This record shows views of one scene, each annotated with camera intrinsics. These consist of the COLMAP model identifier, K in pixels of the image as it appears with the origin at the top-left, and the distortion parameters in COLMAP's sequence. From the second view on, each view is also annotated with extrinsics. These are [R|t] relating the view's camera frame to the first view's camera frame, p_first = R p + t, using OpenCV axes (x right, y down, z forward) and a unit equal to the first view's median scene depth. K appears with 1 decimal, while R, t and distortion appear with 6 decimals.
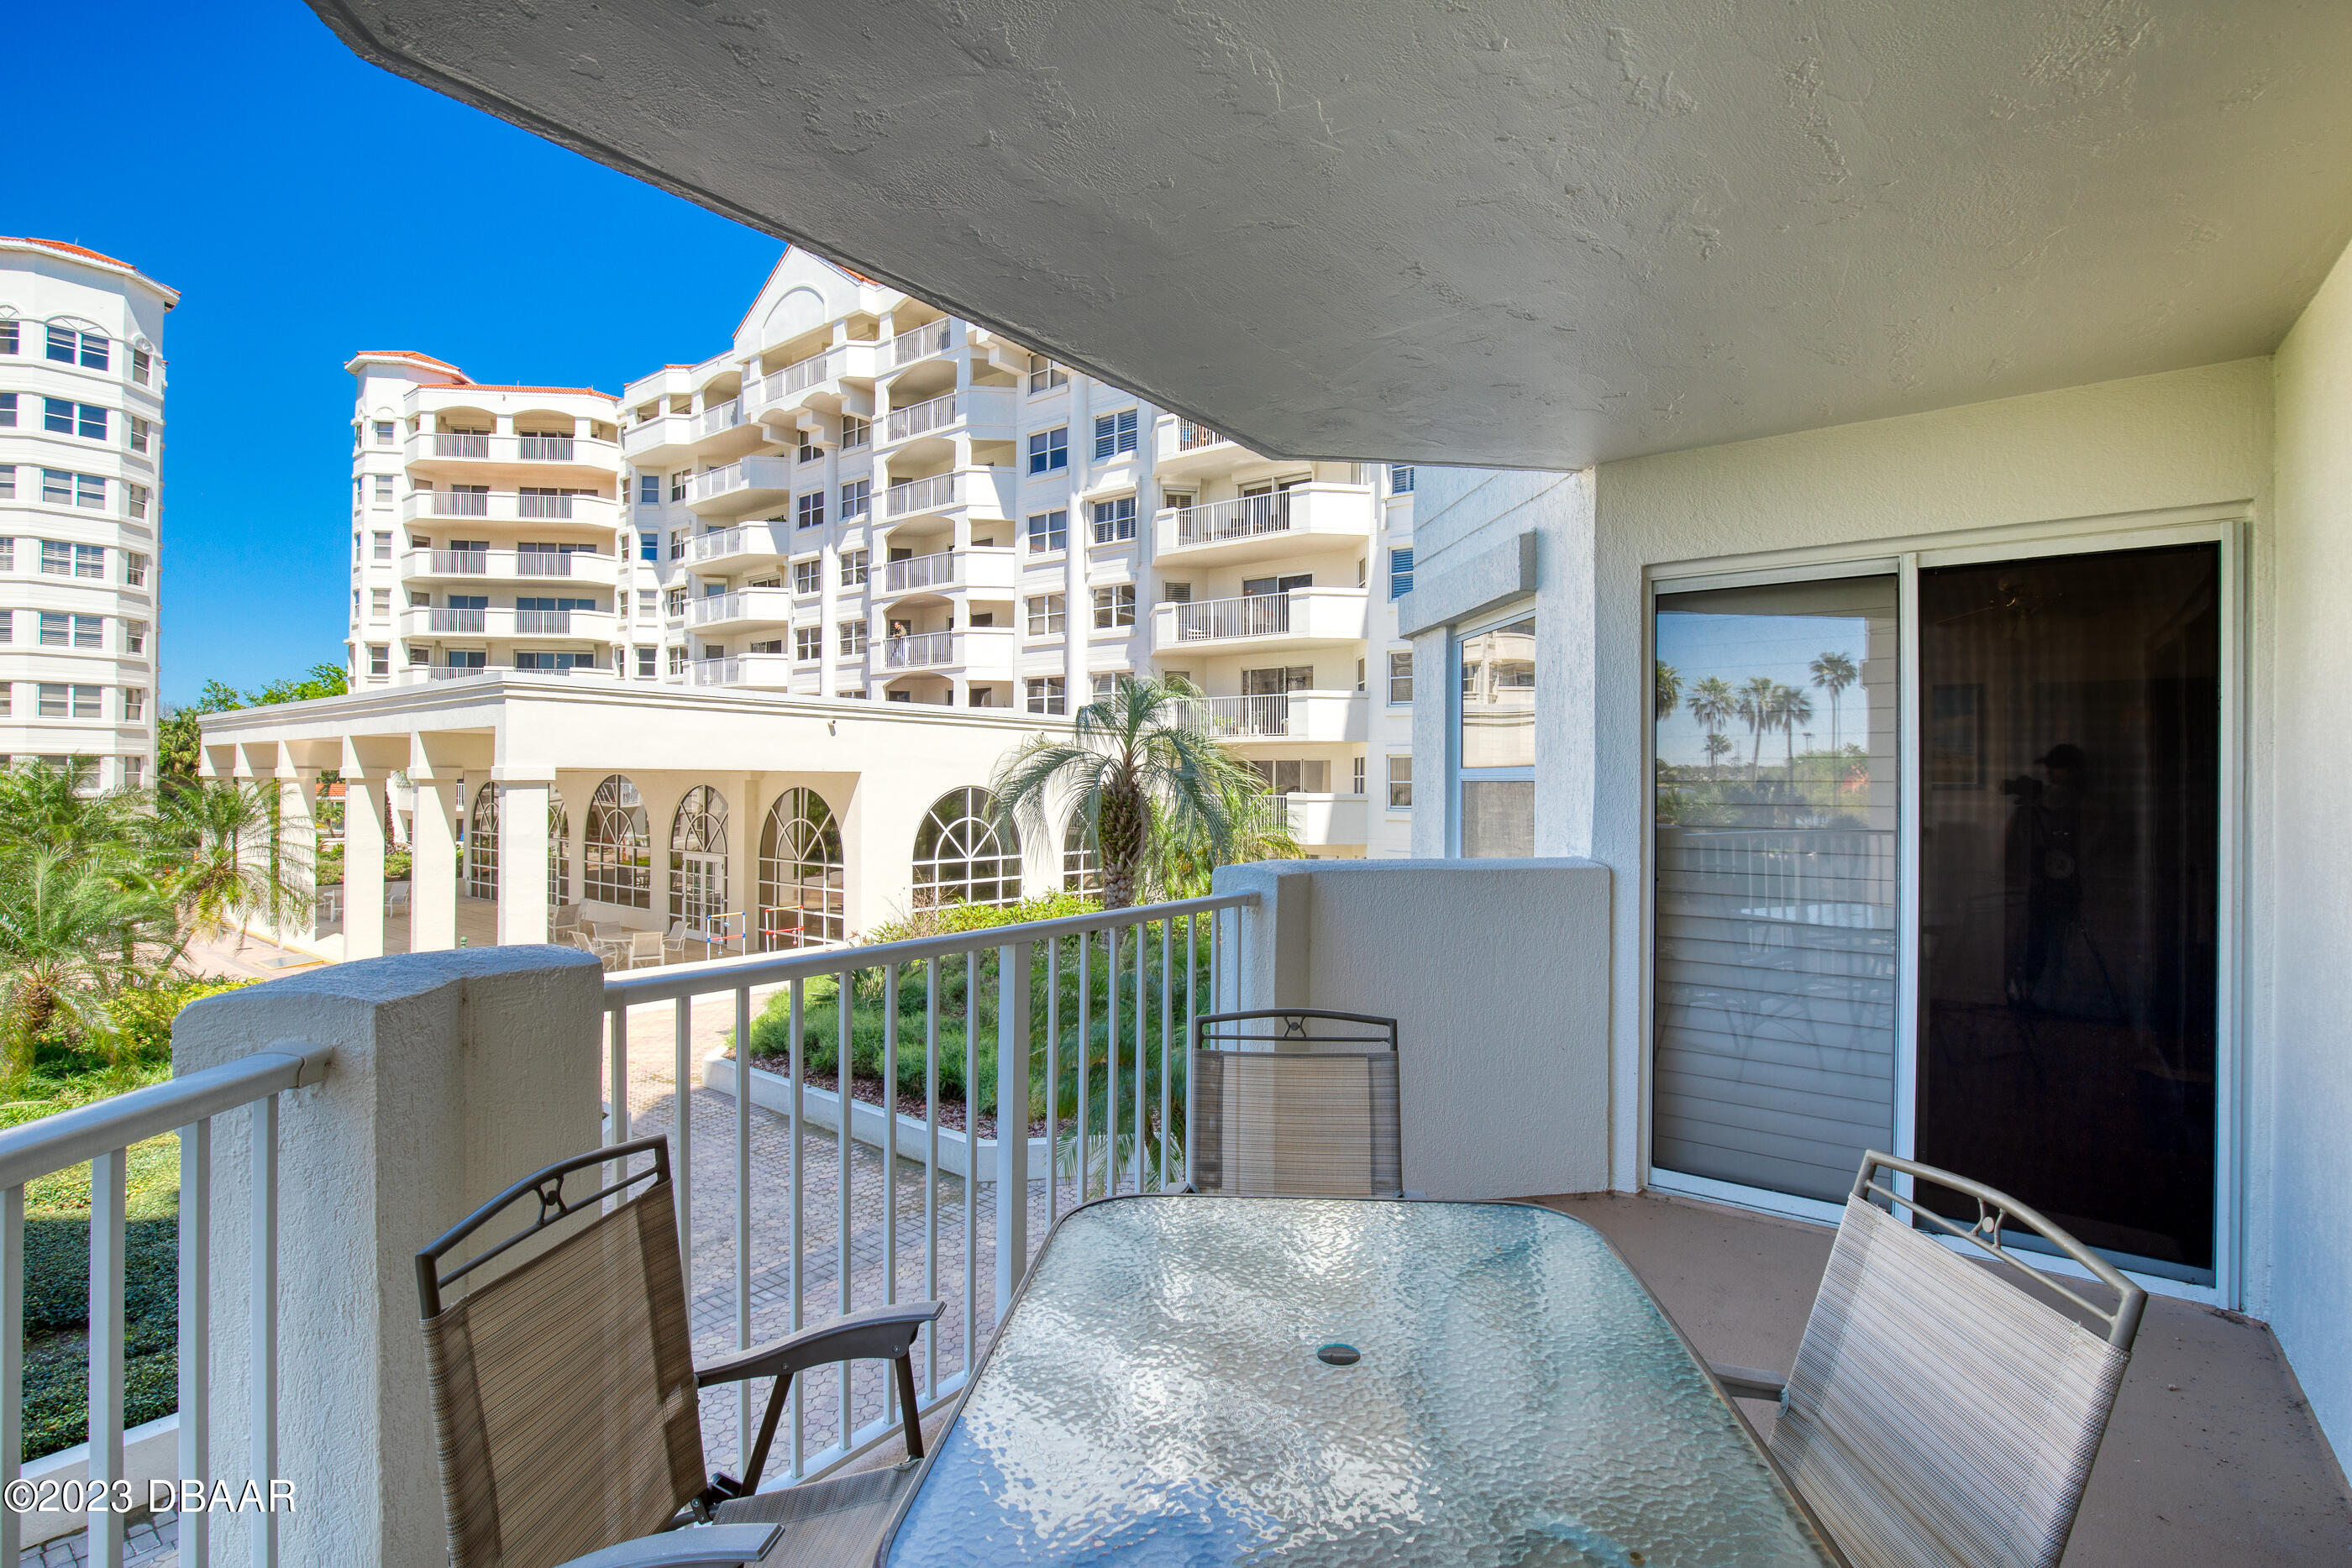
lens RADIAL K [[1069.9, 0, 1169.3], [0, 1069.9, 778.2], [0, 0, 1]] dist [-0.019833, 0.002471]
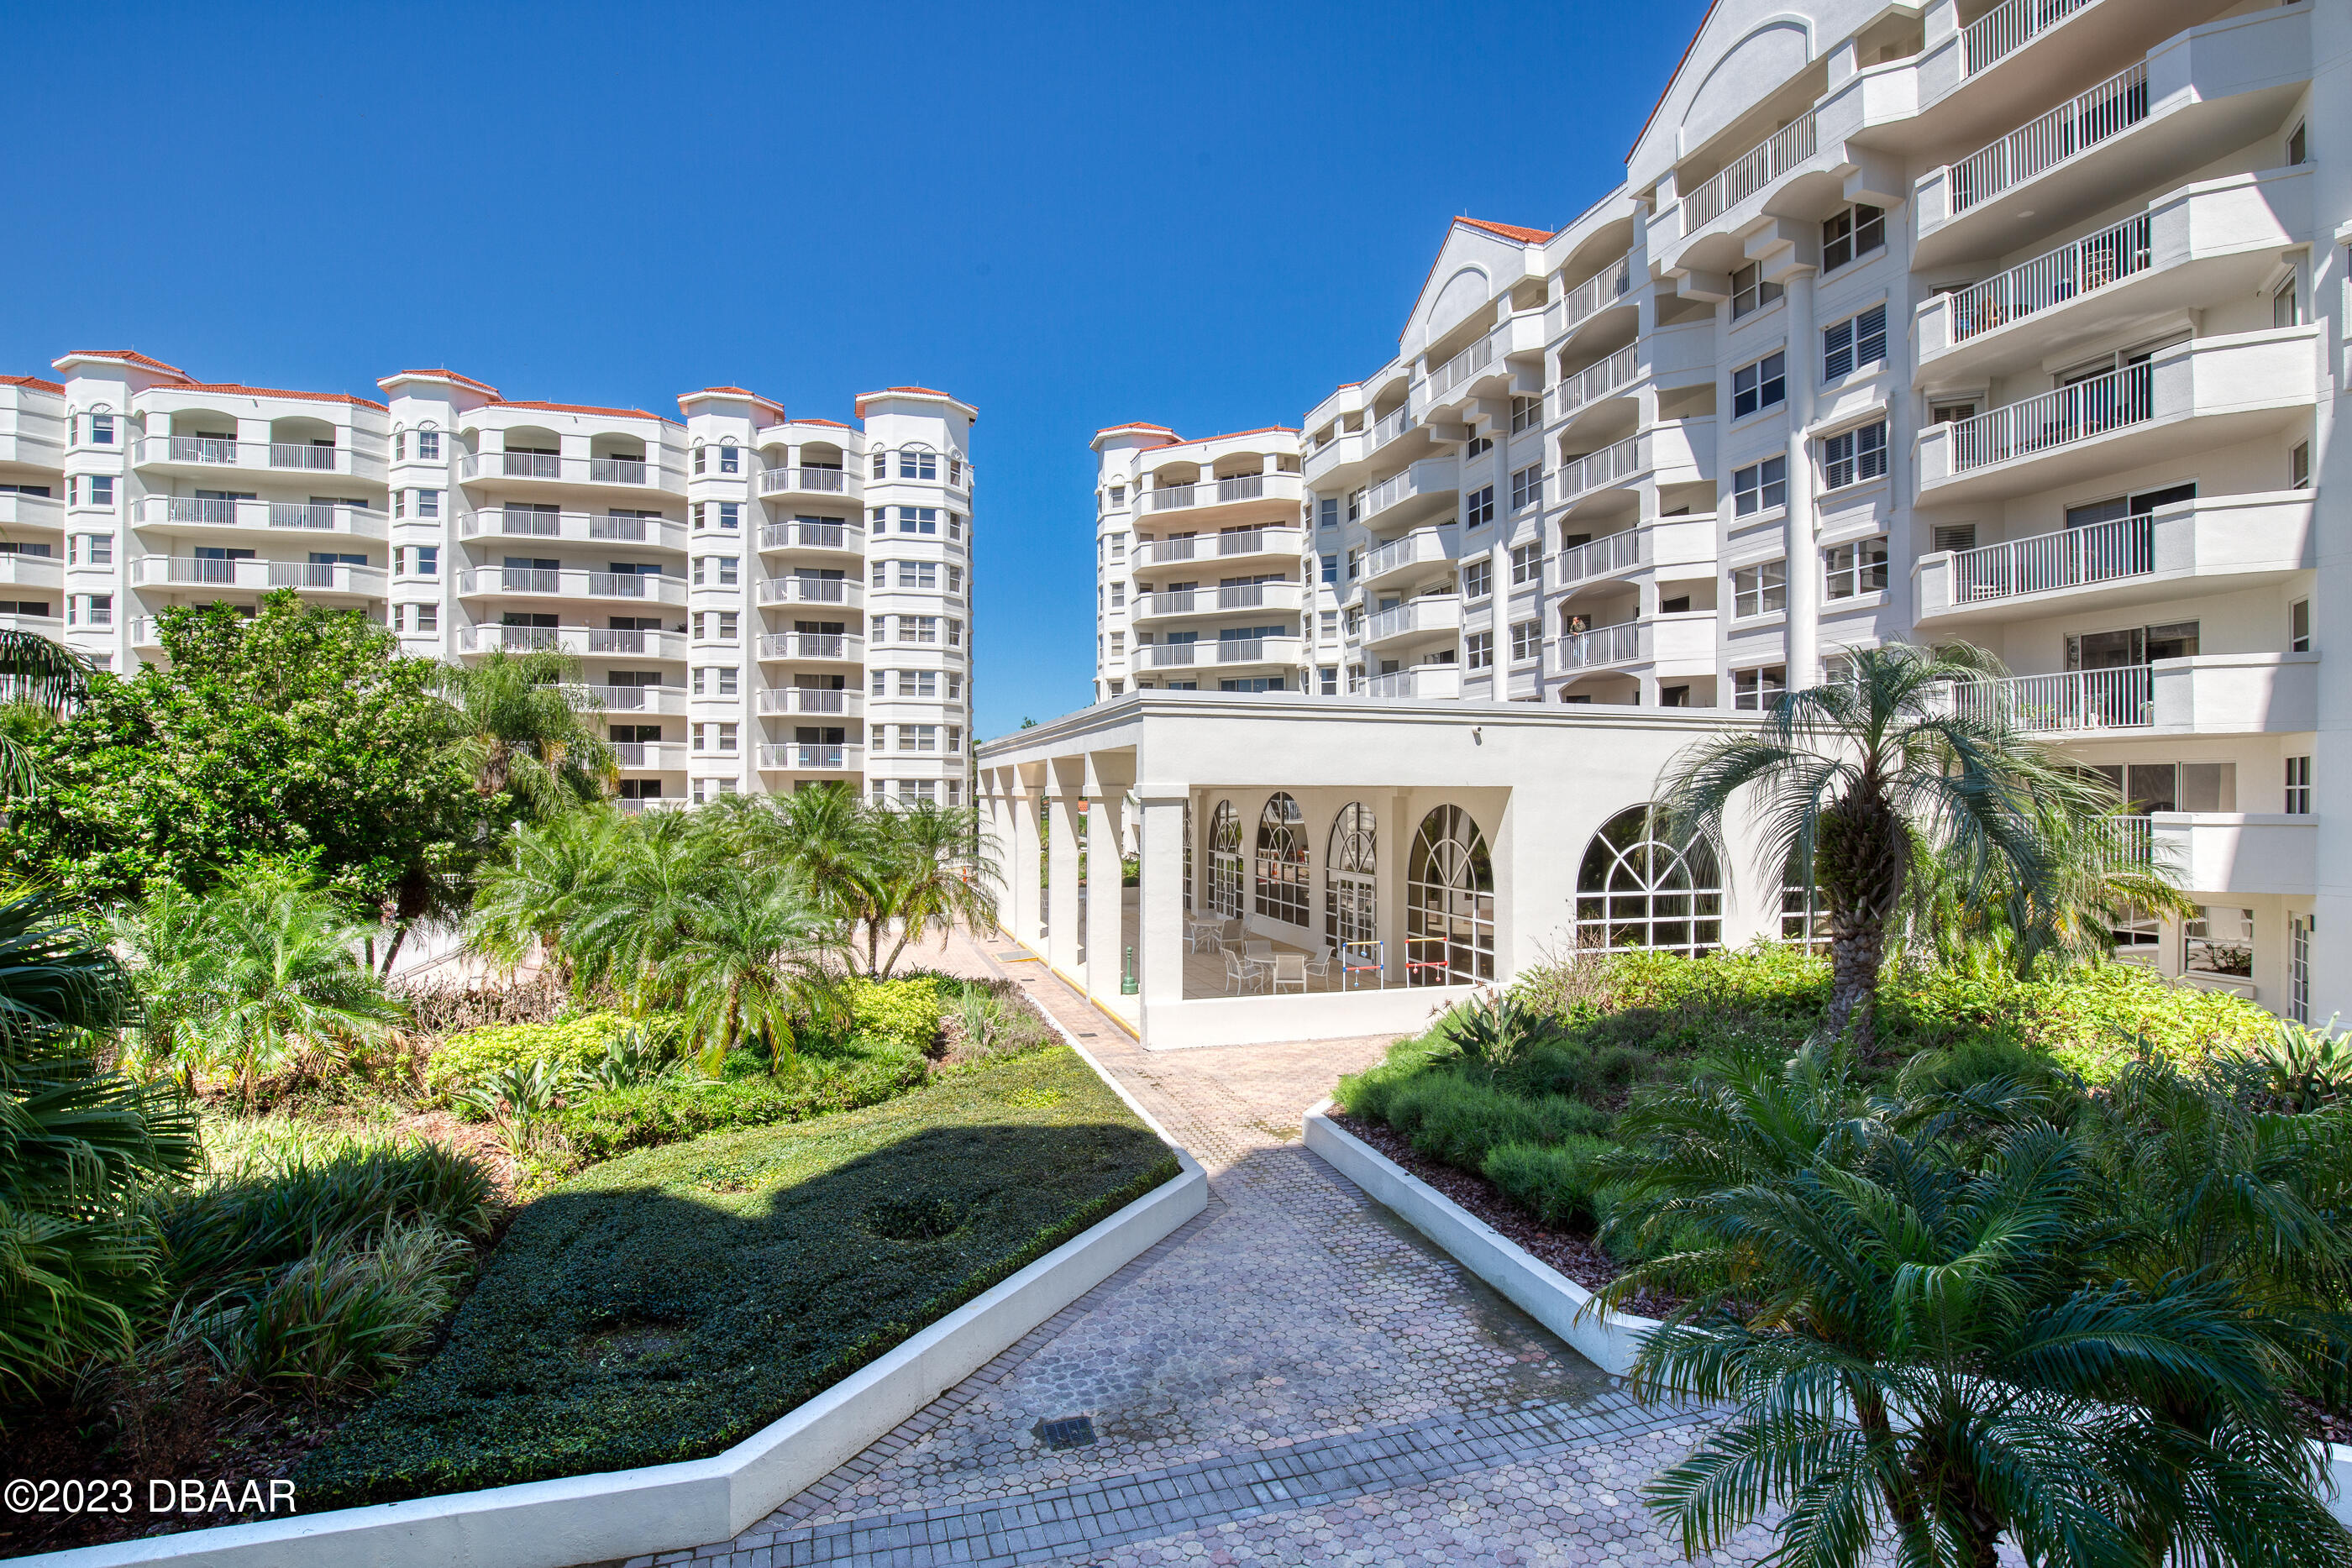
lens RADIAL K [[1069.9, 0, 1209.0], [0, 1069.9, 789.3], [0, 0, 1]] dist [-0.019833, 0.002471]
pose [[0.819468, -0.008999, -0.573054, 0.003025], [0.006550, 0.999958, -0.006336, 0.000228], [0.573087, 0.001439, 0.819493, 0.109036]]
